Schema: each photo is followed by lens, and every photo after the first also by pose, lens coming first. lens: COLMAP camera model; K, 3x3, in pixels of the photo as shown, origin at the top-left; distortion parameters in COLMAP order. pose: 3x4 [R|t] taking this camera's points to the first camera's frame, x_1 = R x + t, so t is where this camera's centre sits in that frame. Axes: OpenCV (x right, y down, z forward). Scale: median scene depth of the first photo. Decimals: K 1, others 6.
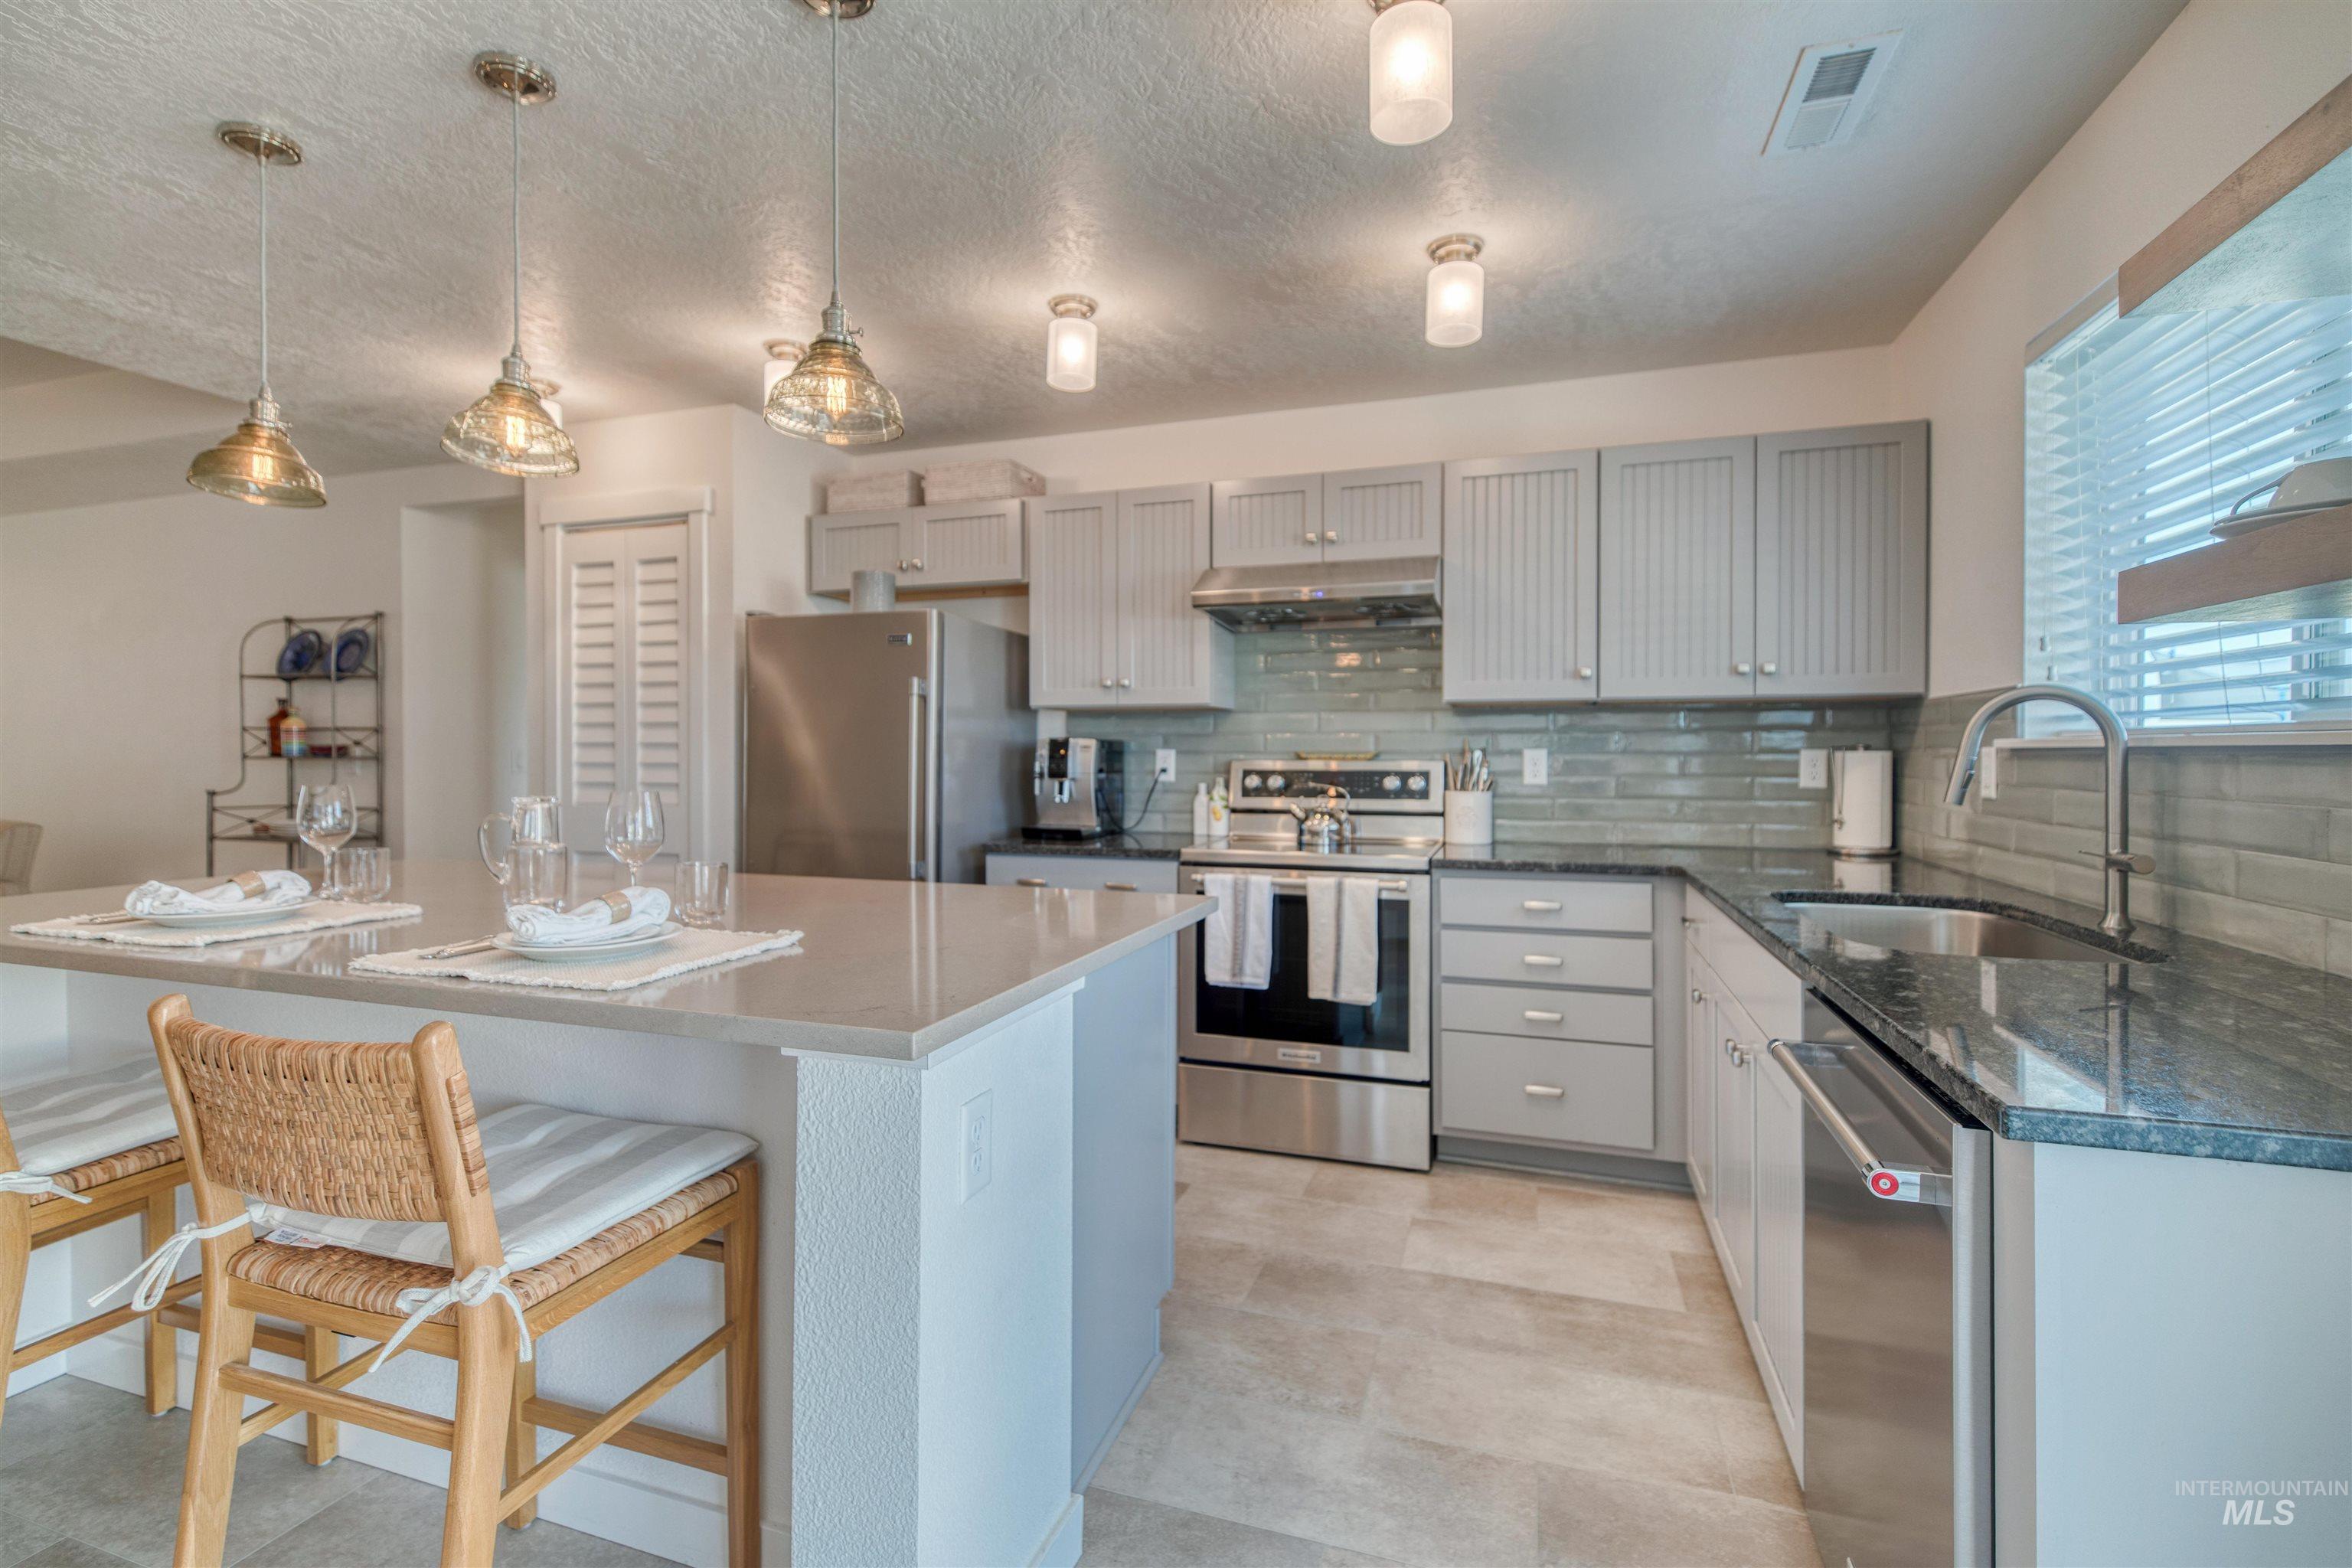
lens RADIAL K [[1057.1, 0, 1168.4], [0, 1057.1, 766.1], [0, 0, 1]] dist [0.001819, 0.000247]
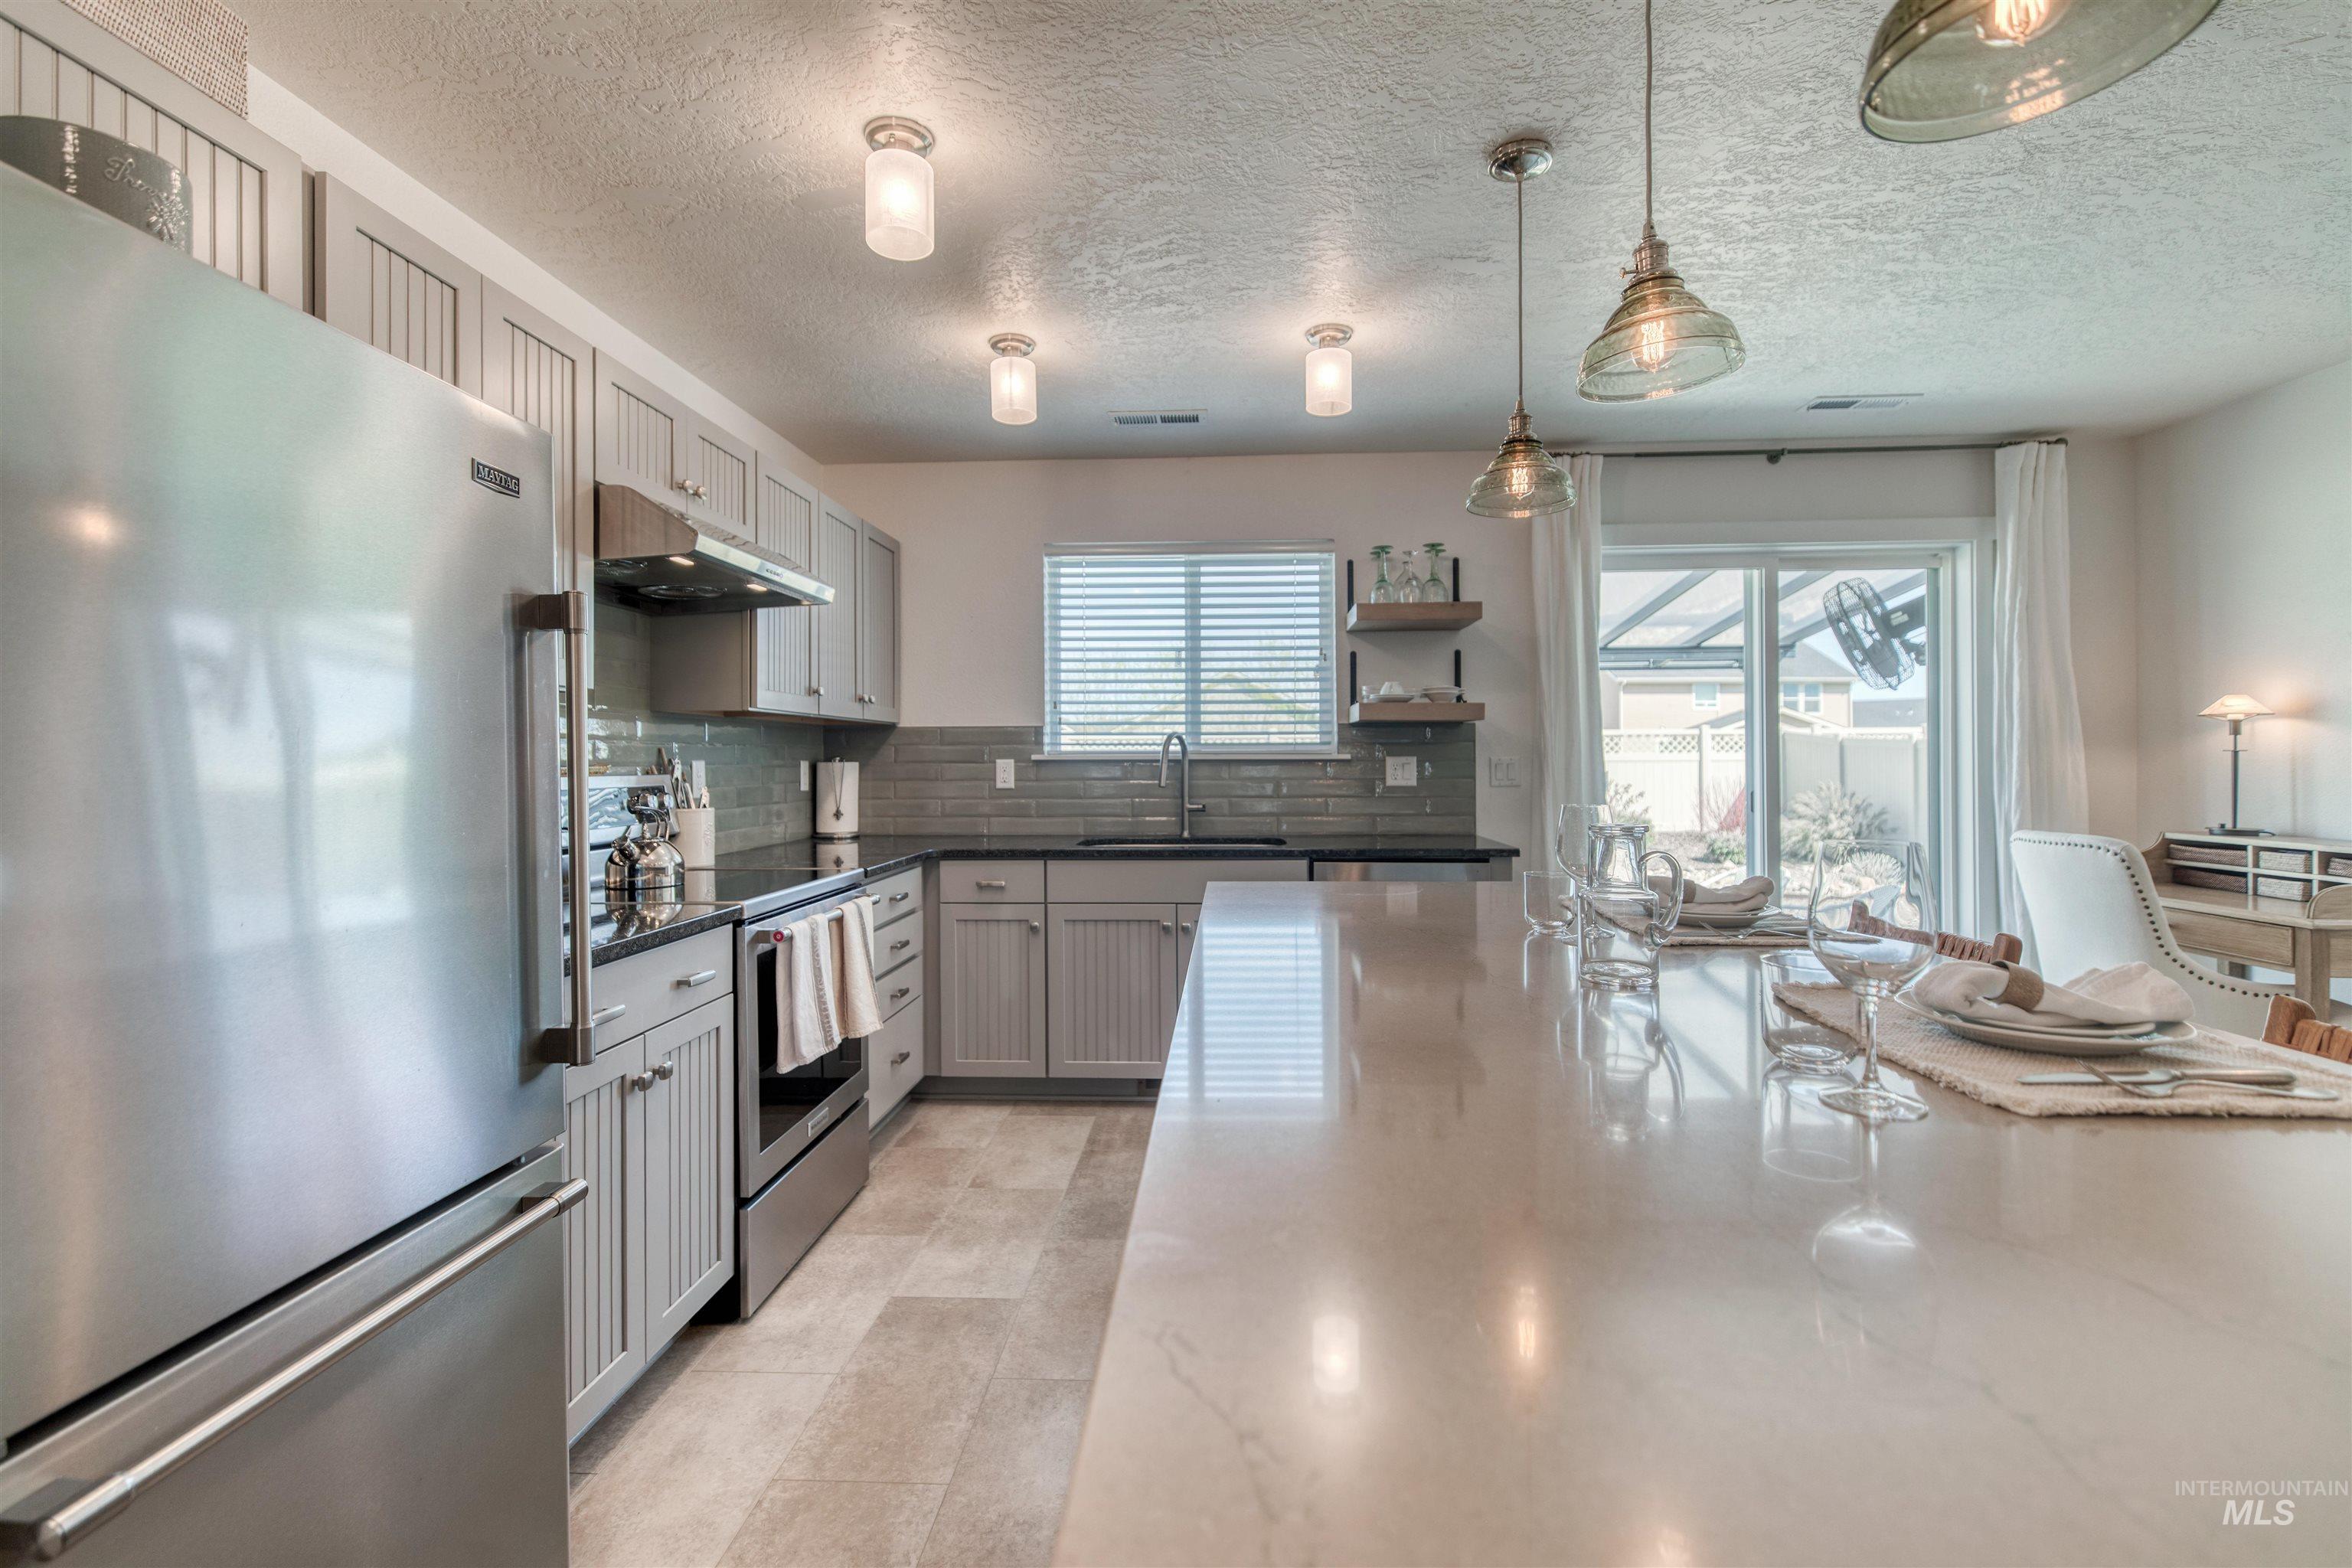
lens RADIAL K [[1057.1, 0, 1172.7], [0, 1057.1, 764.2], [0, 0, 1]] dist [0.001819, 0.000247]
pose [[-0.276154, 0.005372, 0.961098, -0.947508], [0.015965, 0.999872, -0.001002, -0.003519], [-0.960981, 0.015068, -0.276204, 1.183410]]
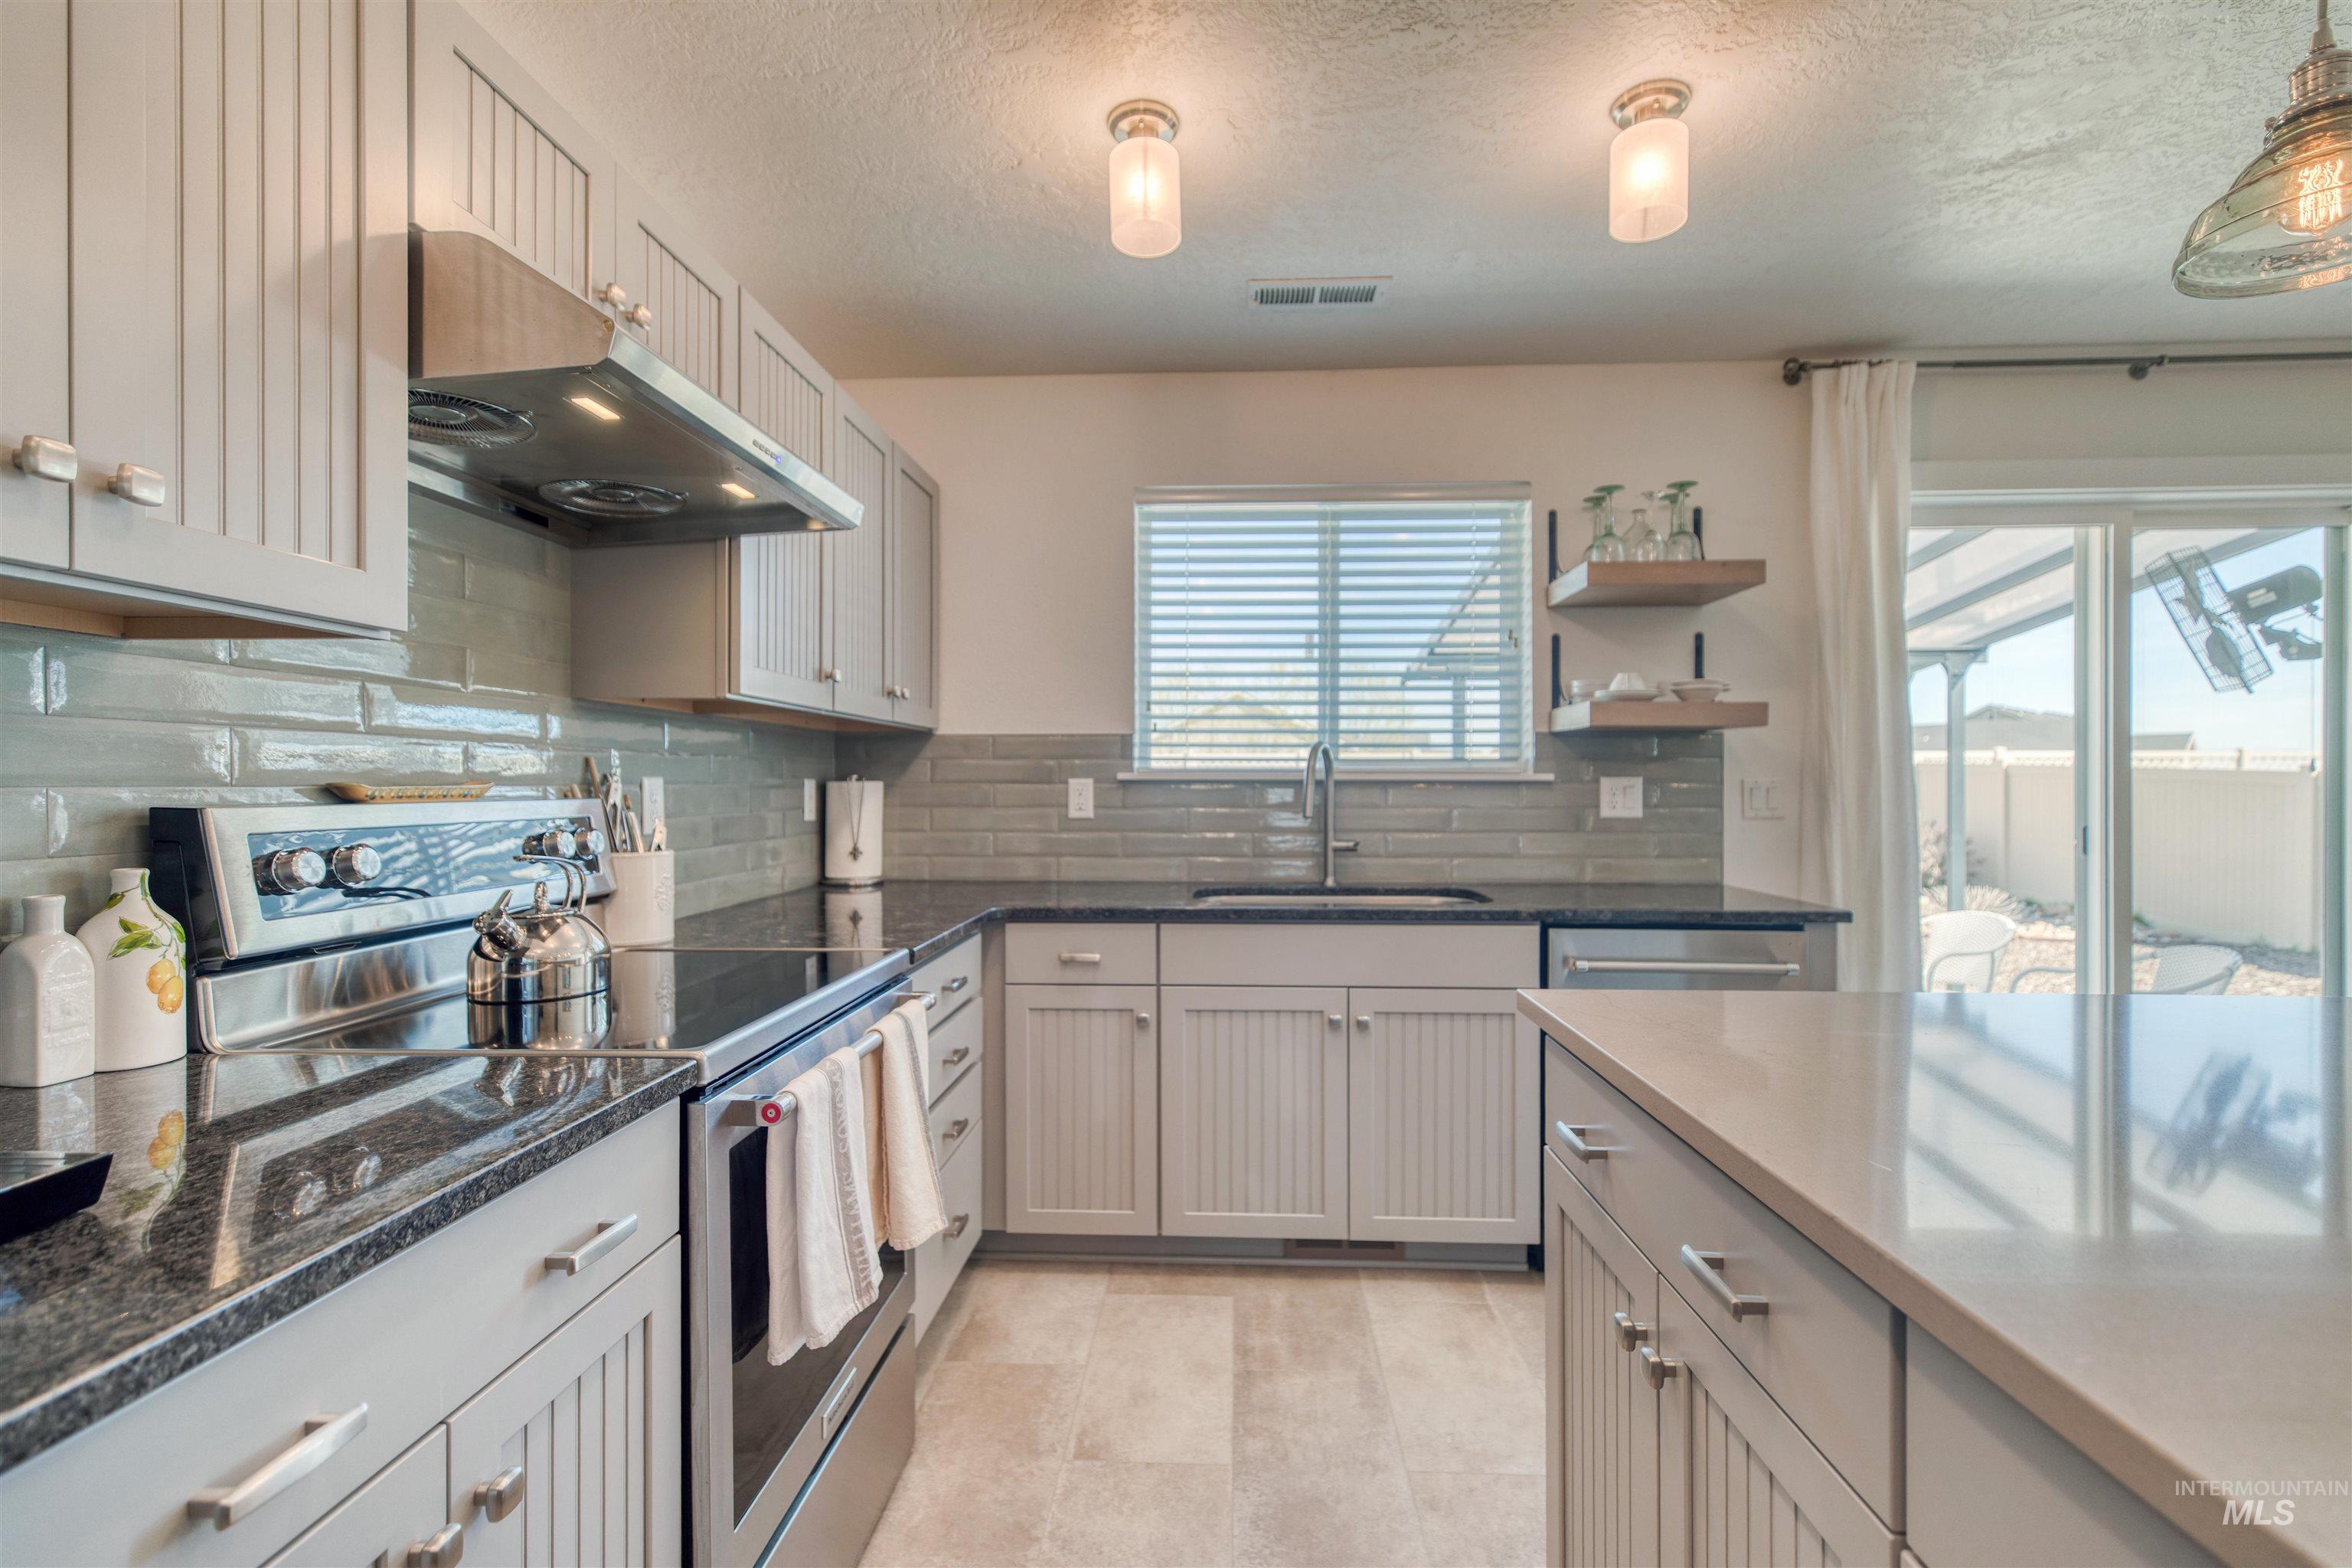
lens RADIAL K [[1057.1, 0, 1175.3], [0, 1057.1, 791.6], [0, 0, 1]] dist [0.001819, 0.000247]
pose [[-0.280510, -0.000283, 0.959851, -0.479399], [0.011241, 0.999930, 0.003580, -0.005138], [-0.959785, 0.011793, -0.280488, 1.217916]]
